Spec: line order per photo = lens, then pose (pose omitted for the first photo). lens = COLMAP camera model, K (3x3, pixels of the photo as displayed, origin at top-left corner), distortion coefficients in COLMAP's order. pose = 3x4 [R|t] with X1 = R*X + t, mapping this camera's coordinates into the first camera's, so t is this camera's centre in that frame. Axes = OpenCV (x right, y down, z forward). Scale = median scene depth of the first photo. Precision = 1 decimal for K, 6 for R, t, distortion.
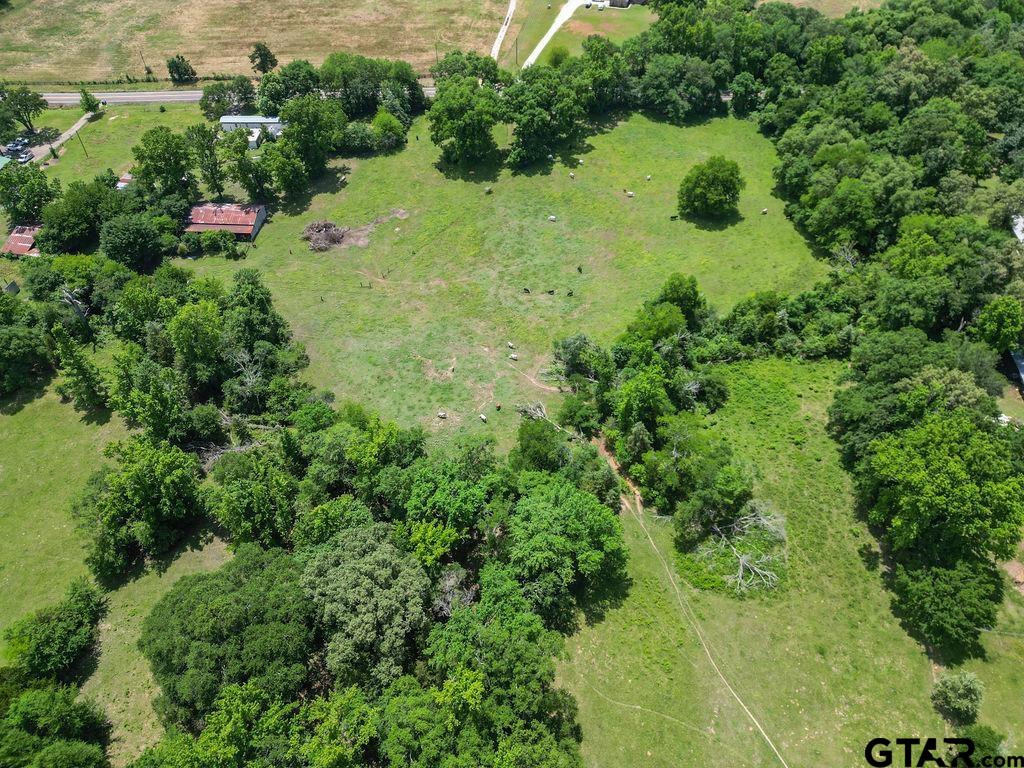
lens RADIAL K [[711.3, 0, 512.0], [0, 711.3, 384.0], [0, 0, 1]] dist [0.071007, -0.057169]
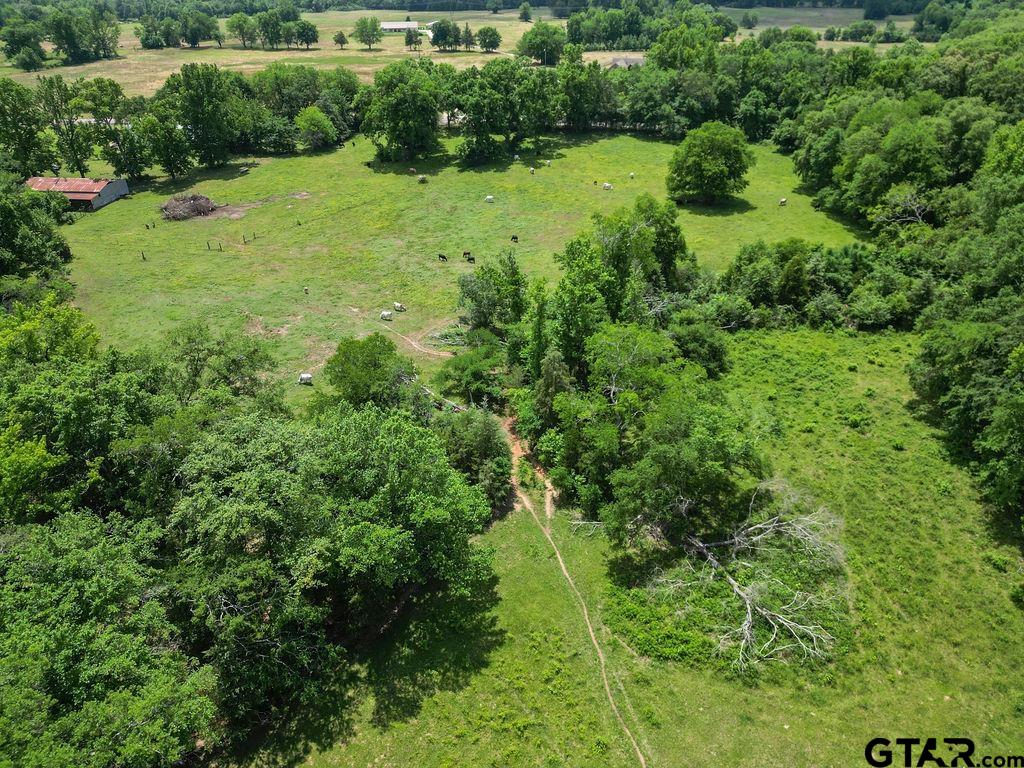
lens RADIAL K [[711.3, 0, 512.0], [0, 711.3, 384.0], [0, 0, 1]] dist [0.071007, -0.057169]
pose [[0.998042, 0.029712, -0.055047, 0.155384], [-0.042927, 0.965399, -0.257222, 0.192079], [0.045500, 0.259081, 0.964783, 0.423020]]
